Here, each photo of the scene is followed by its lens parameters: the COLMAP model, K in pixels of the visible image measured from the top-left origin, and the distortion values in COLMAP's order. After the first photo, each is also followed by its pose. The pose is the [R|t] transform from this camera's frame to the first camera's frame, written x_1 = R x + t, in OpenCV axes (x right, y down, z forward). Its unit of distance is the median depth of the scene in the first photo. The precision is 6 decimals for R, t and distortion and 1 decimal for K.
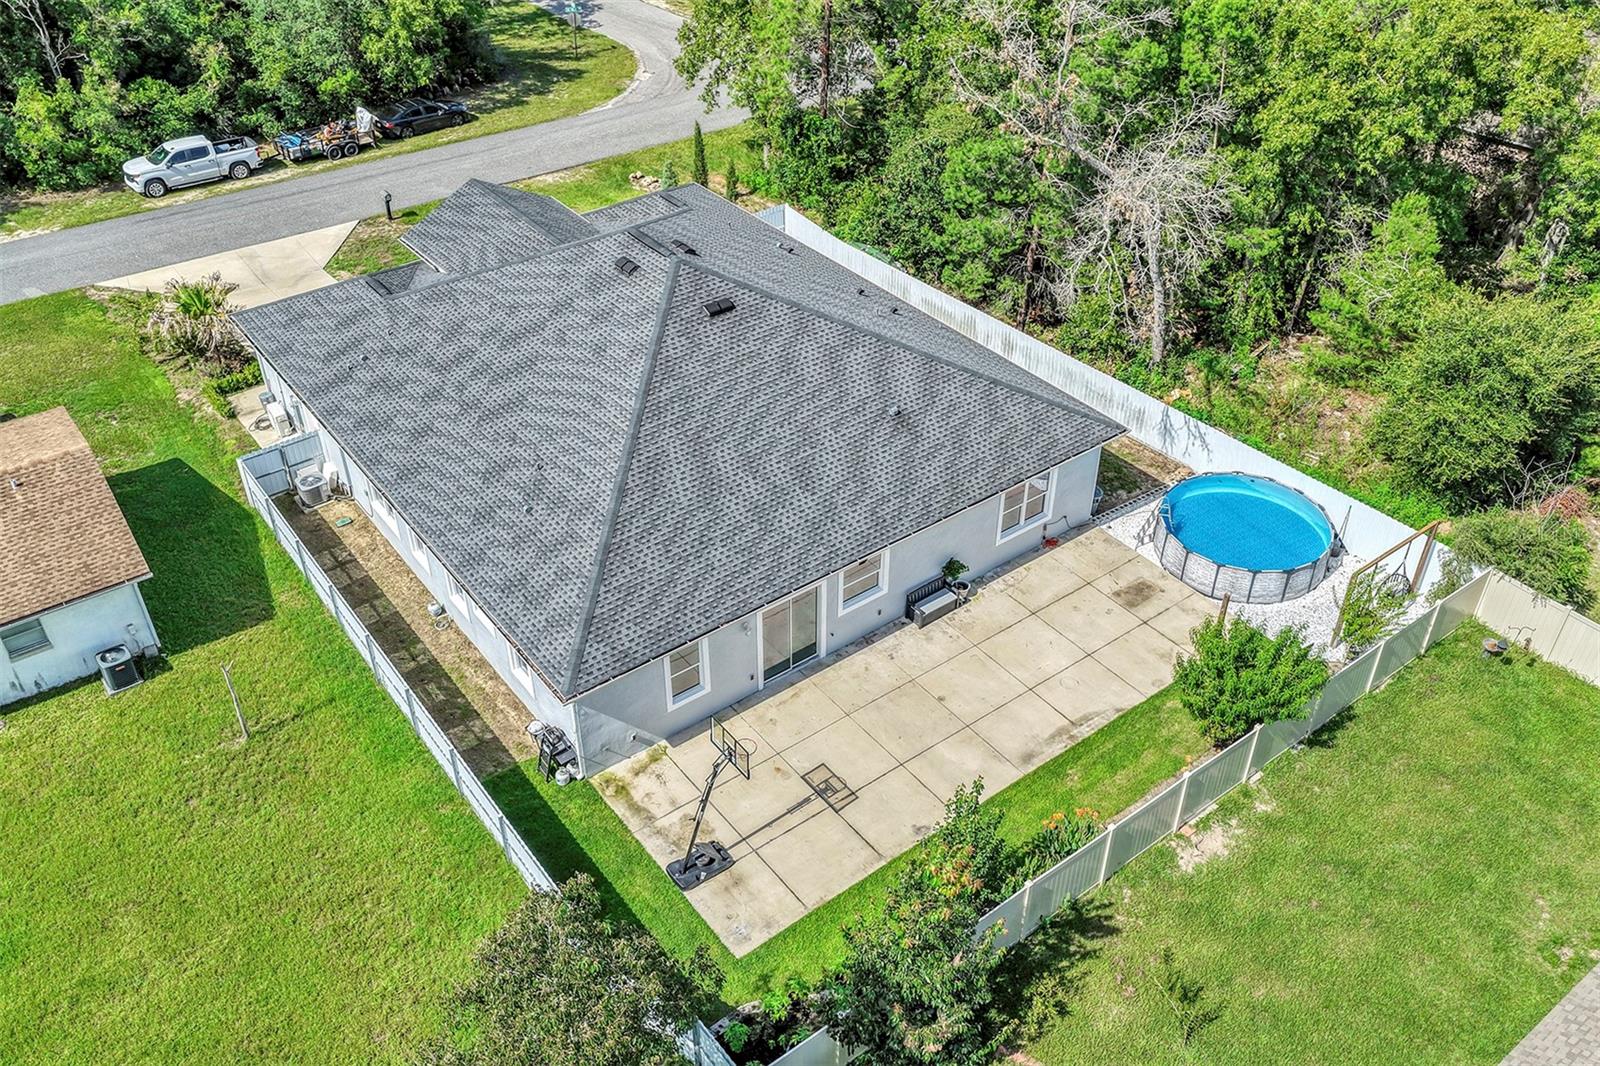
lens RADIAL K [[1338.3, 0, 800.0], [0, 1338.3, 533.0], [0, 0, 1]] dist [-0.004553, 0.014082]
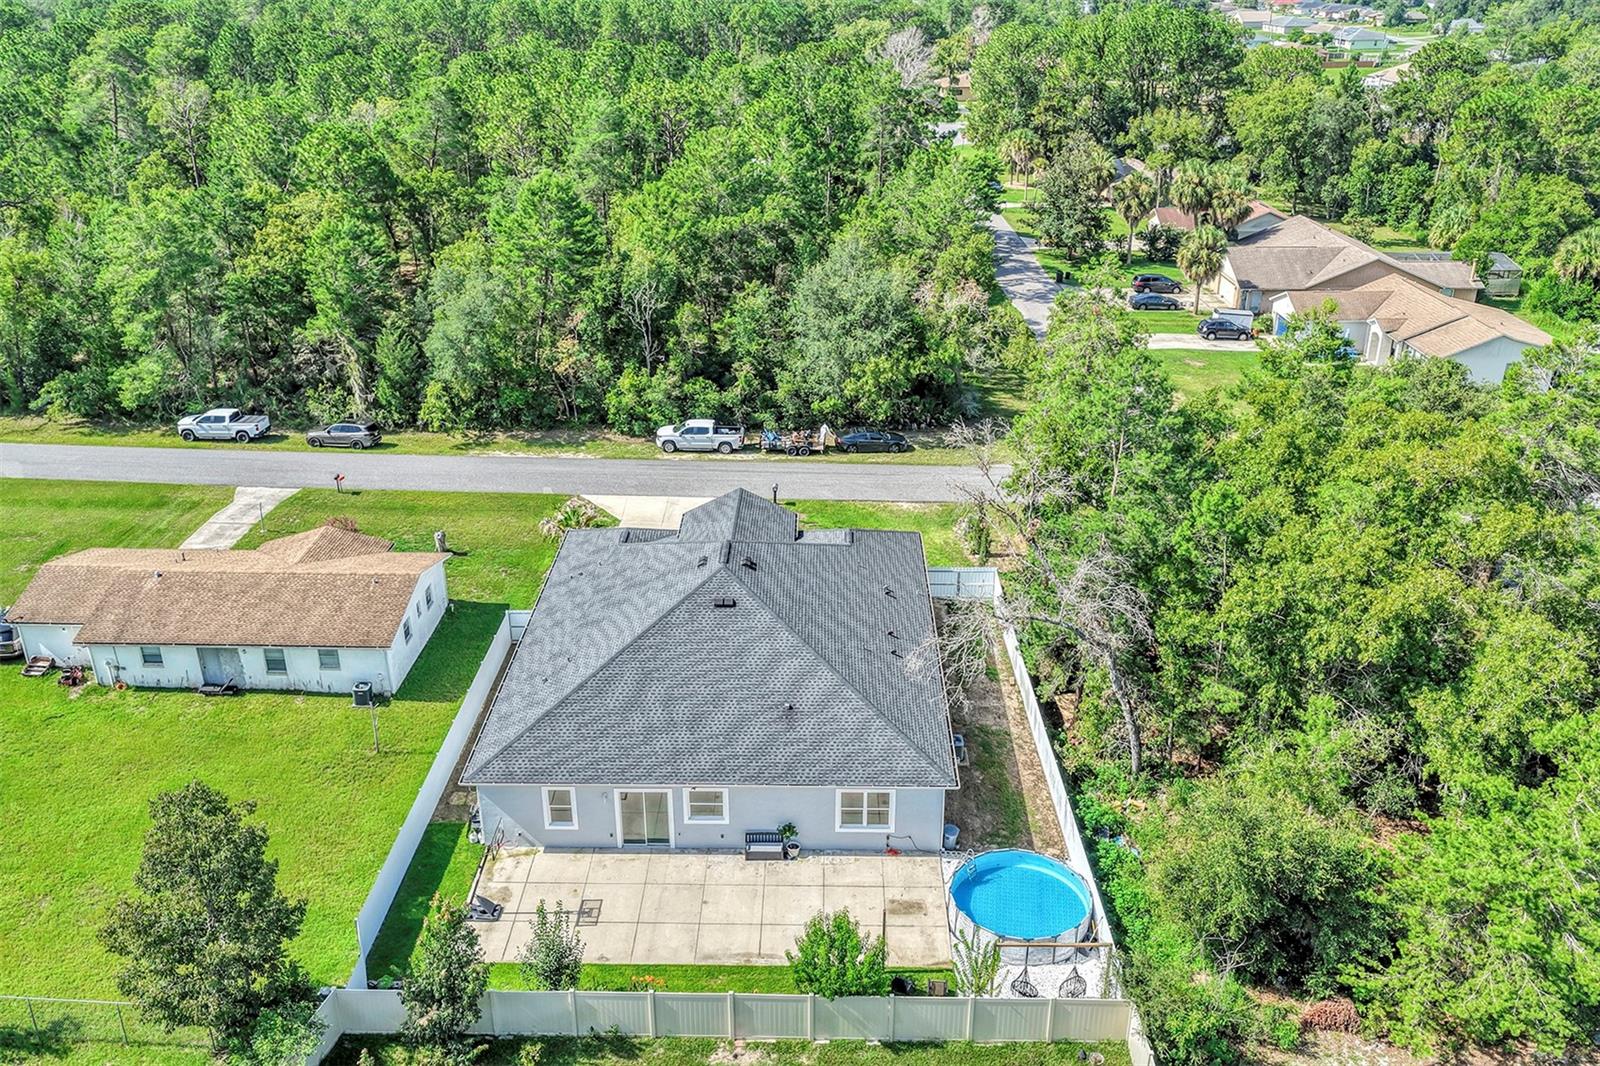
lens RADIAL K [[1338.3, 0, 800.0], [0, 1338.3, 533.0], [0, 0, 1]] dist [-0.004553, 0.014082]
pose [[0.787416, 0.253825, -0.561737, 0.485741], [-0.369822, 0.923589, -0.101068, -0.071536], [0.493160, 0.287325, 0.821119, -0.119620]]
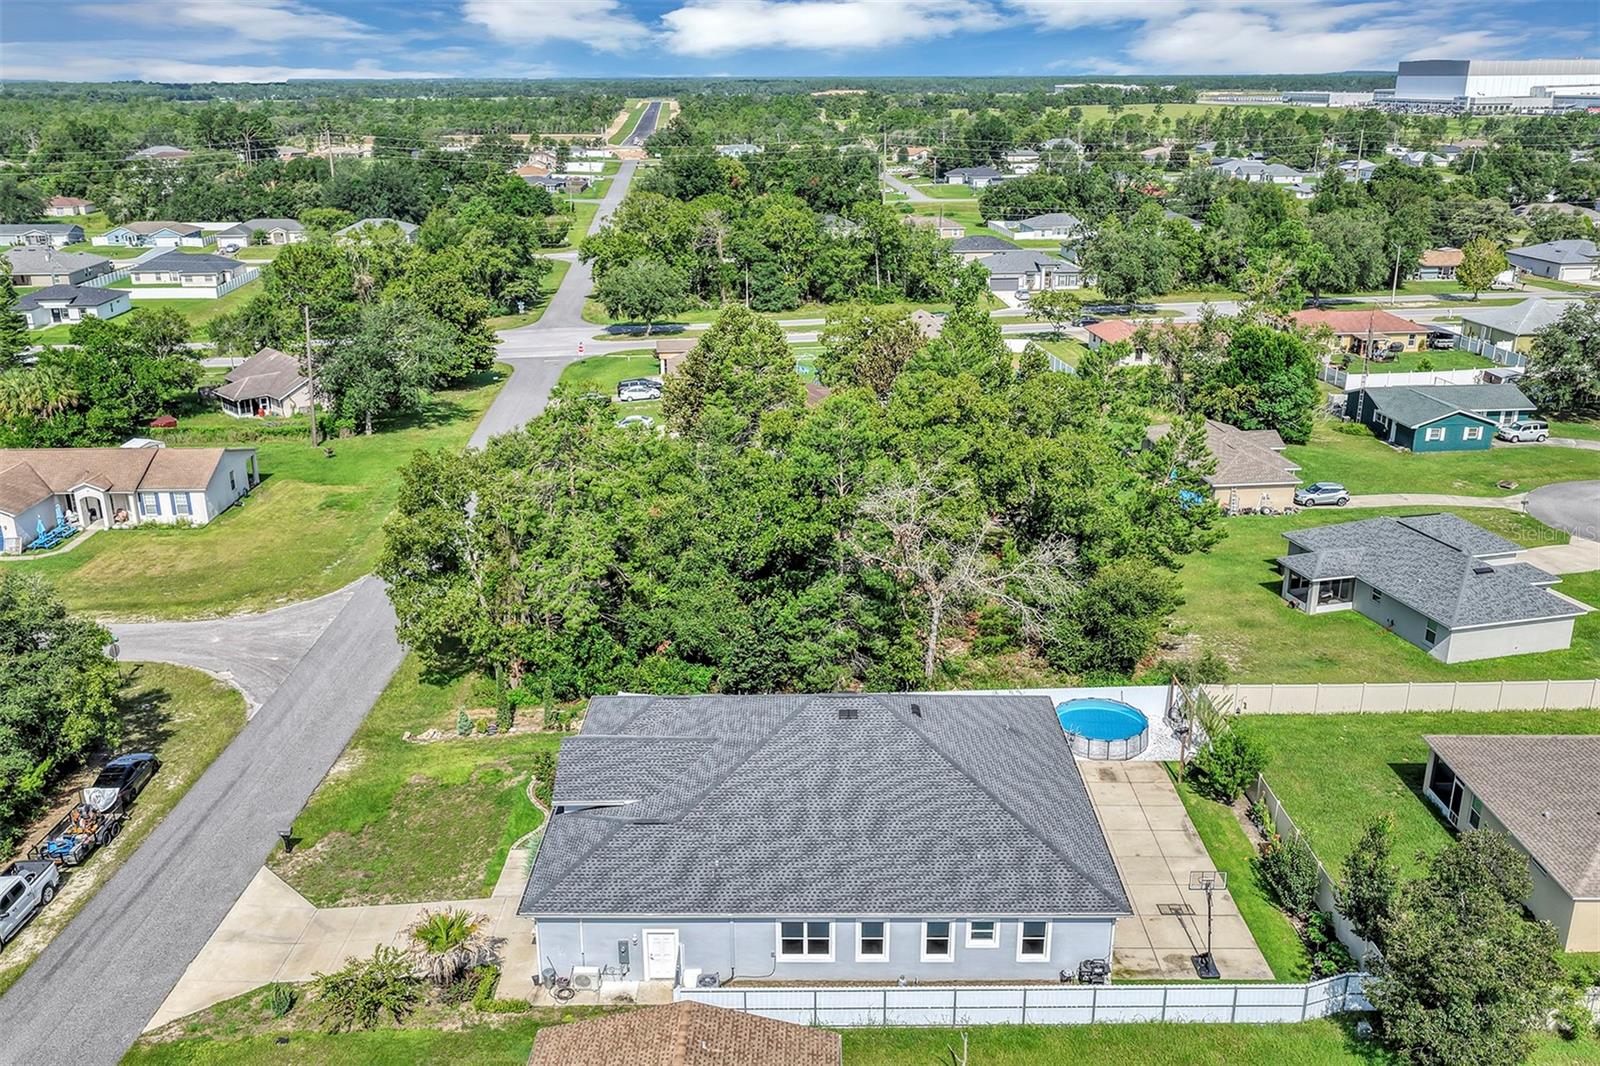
lens RADIAL K [[1338.3, 0, 800.0], [0, 1338.3, 533.0], [0, 0, 1]] dist [-0.004553, 0.014082]
pose [[0.613250, -0.265728, 0.743851, -0.716801], [0.490832, 0.866028, -0.095282, -0.153965], [-0.618877, 0.423537, 0.661519, 0.021279]]
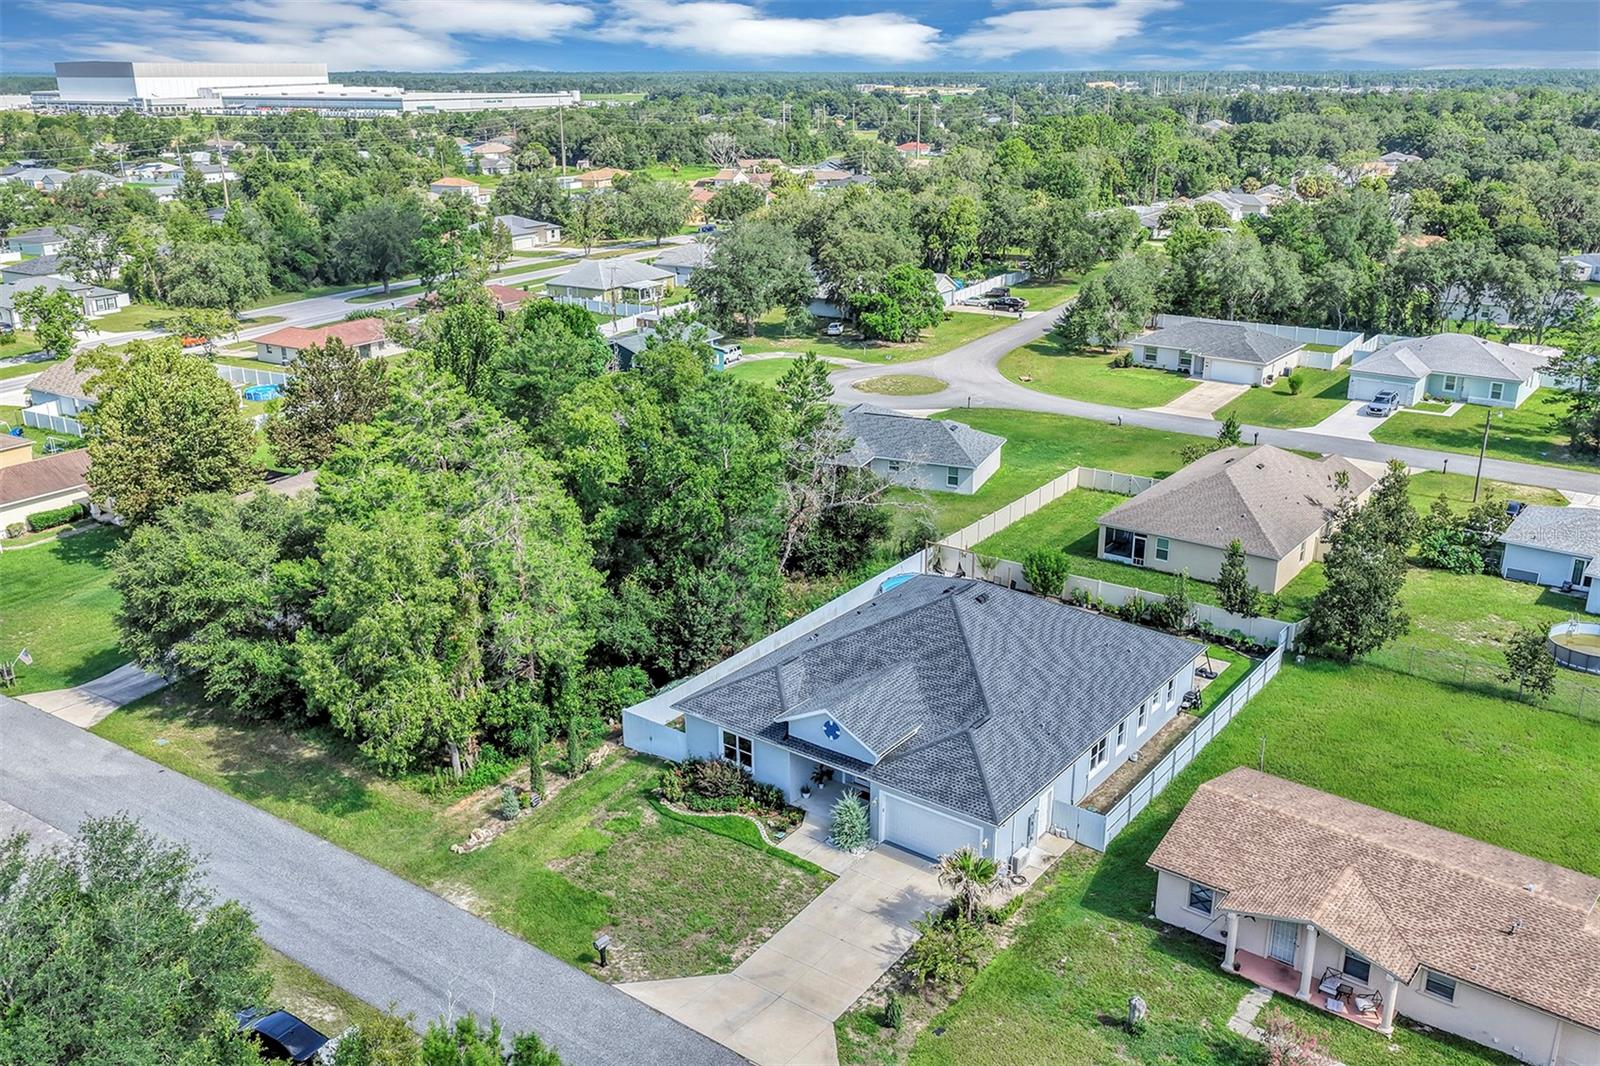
lens RADIAL K [[1338.3, 0, 800.0], [0, 1338.3, 533.0], [0, 0, 1]] dist [-0.004553, 0.014082]
pose [[-0.263726, -0.321469, 0.909454, -0.986385], [0.592036, 0.690411, 0.415723, -0.674221], [-0.761540, 0.648066, 0.008242, 0.686485]]
